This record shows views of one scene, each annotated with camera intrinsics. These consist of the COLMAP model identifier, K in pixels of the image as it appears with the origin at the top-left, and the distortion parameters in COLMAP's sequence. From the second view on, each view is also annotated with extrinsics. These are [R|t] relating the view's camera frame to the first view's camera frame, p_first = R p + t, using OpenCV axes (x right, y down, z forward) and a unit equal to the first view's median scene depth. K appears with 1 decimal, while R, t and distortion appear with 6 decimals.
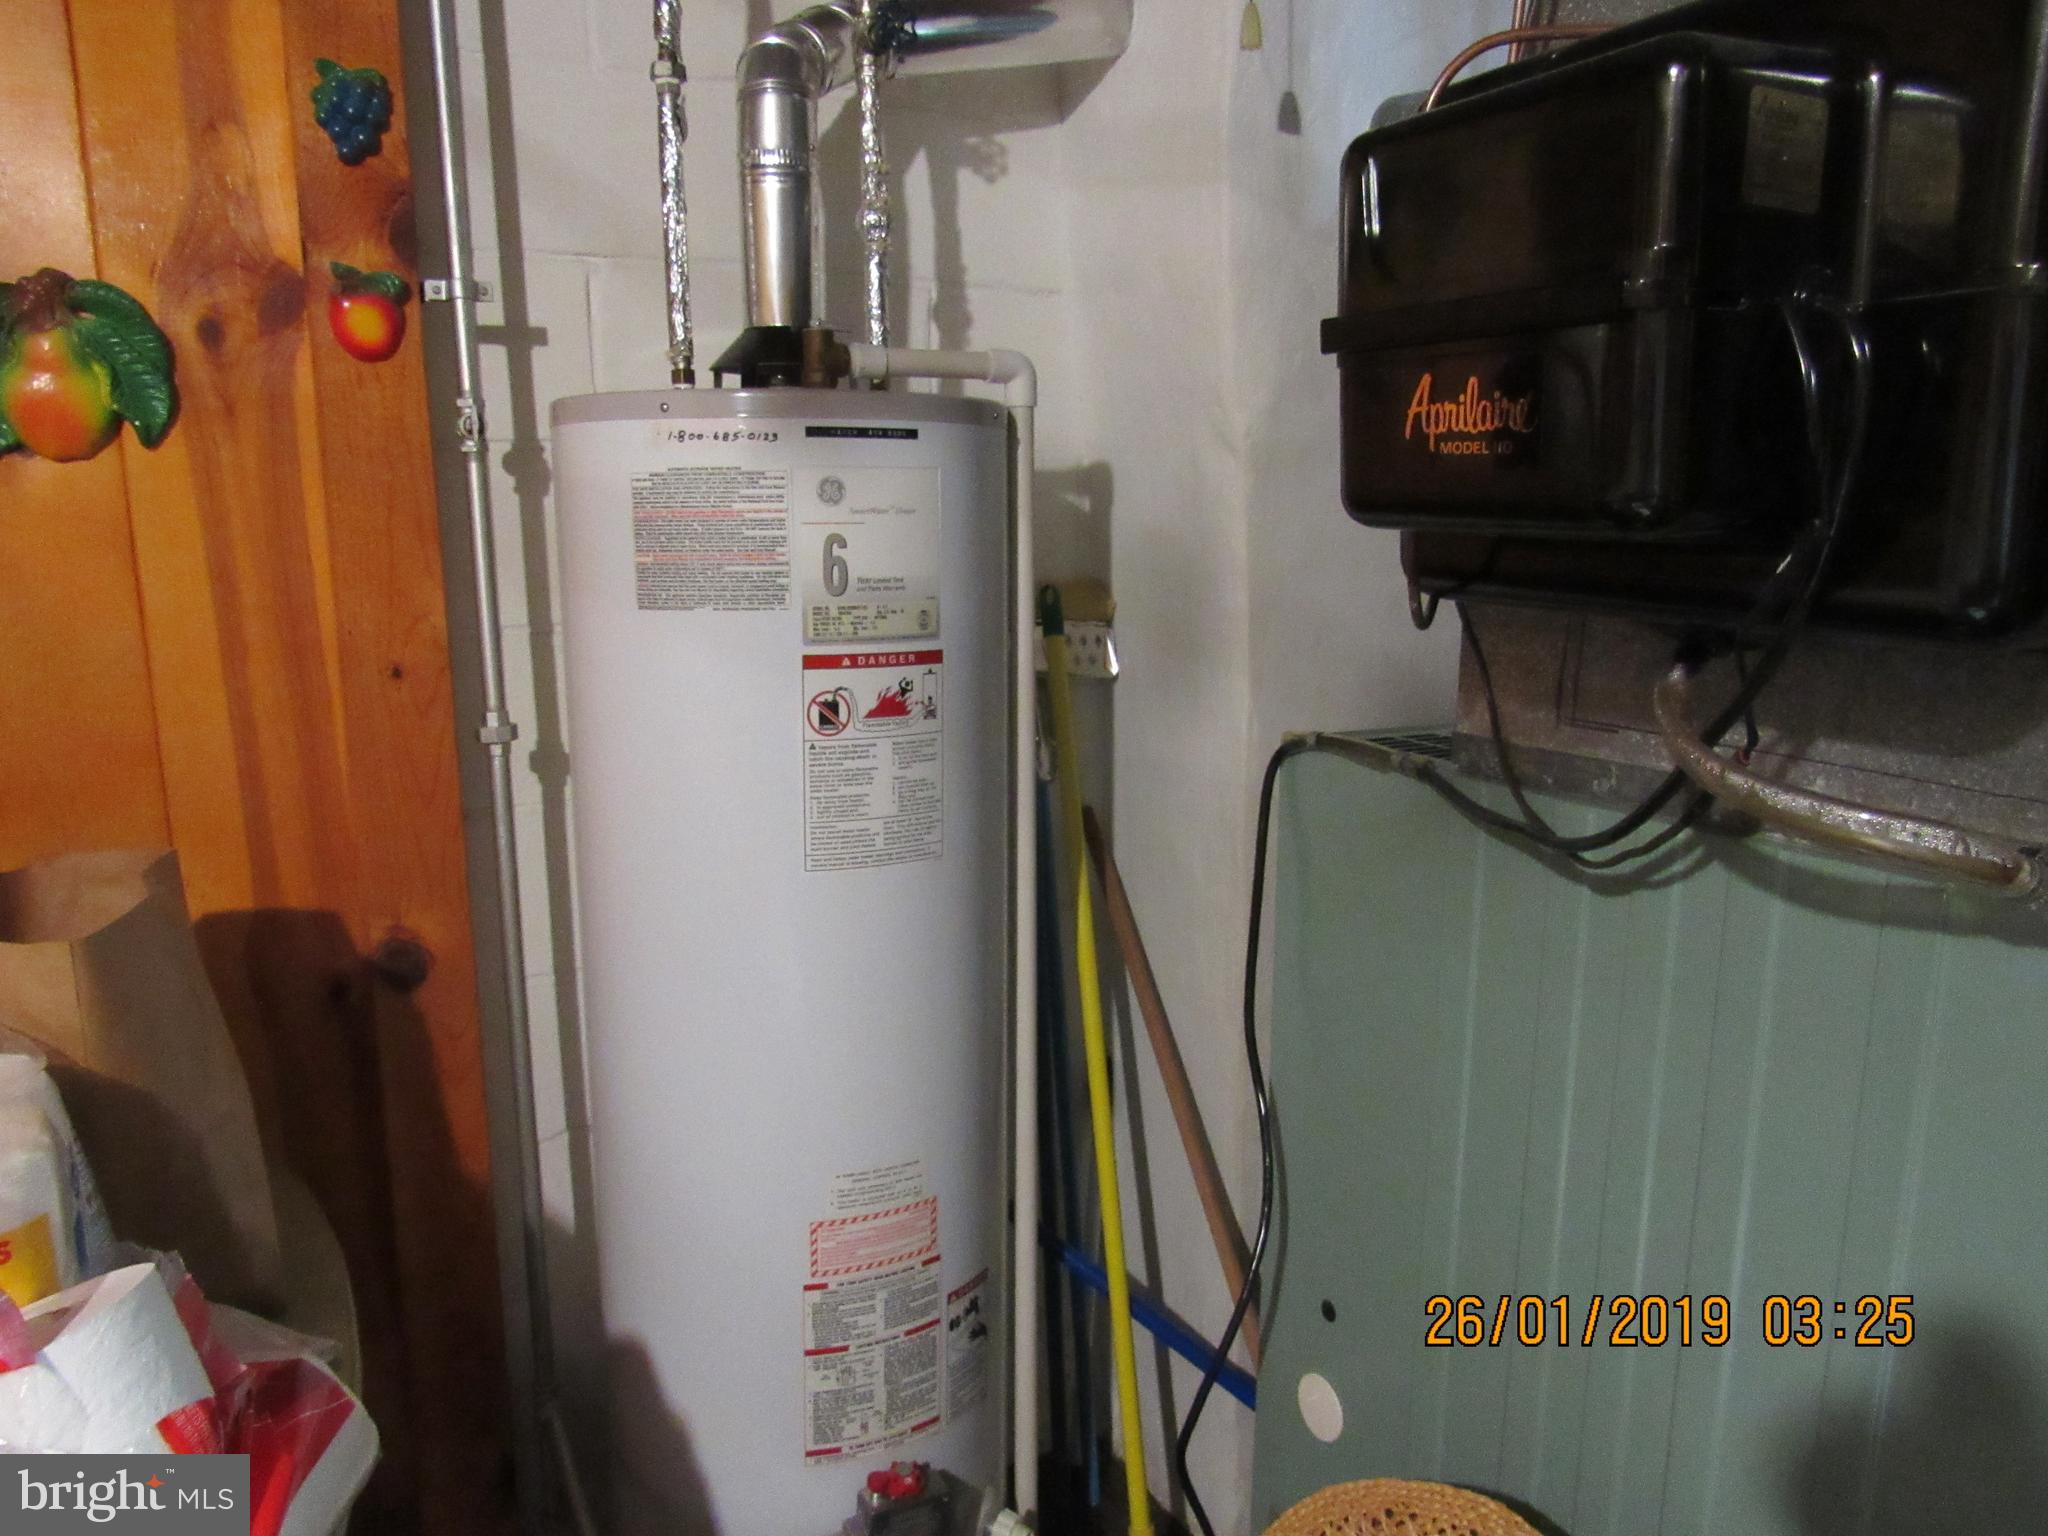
lens RADIAL K [[1454.2, 0, 1022.6], [0, 1454.2, 783.2], [0, 0, 1]] dist [-0.035716, 0.010573]
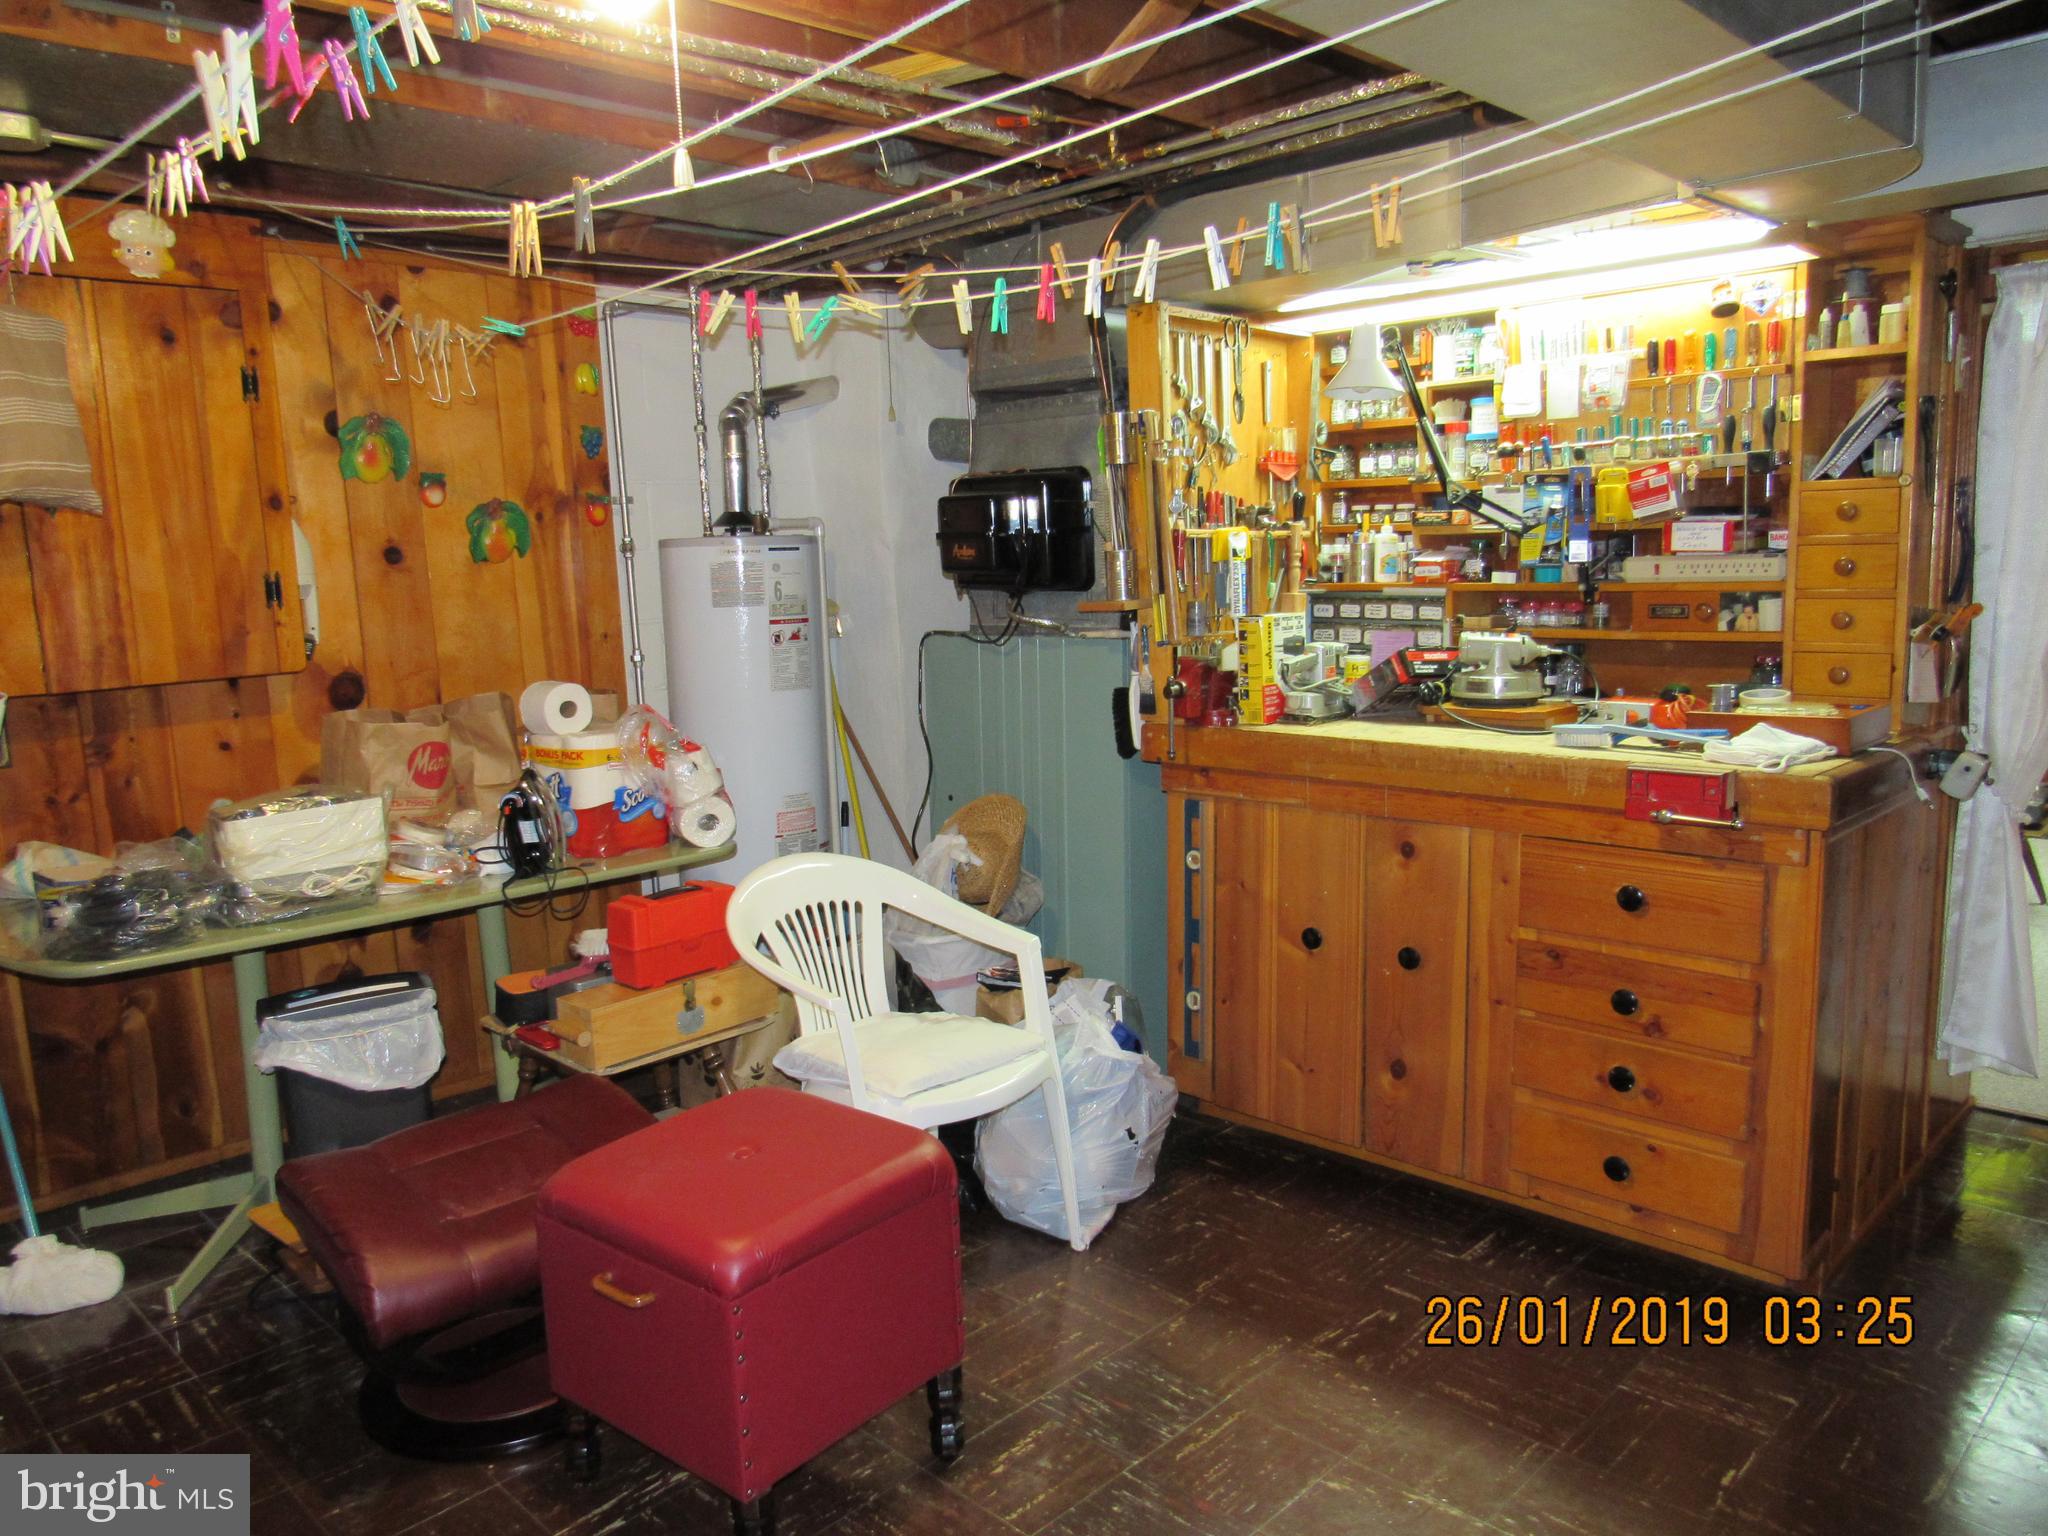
lens RADIAL K [[1454.2, 0, 1027.1], [0, 1454.2, 766.2], [0, 0, 1]] dist [-0.035716, 0.010573]
pose [[0.949859, -0.066573, 0.305509, -0.577966], [0.080603, 0.996182, -0.033525, 0.361572], [-0.302111, 0.056469, 0.951599, -2.048687]]
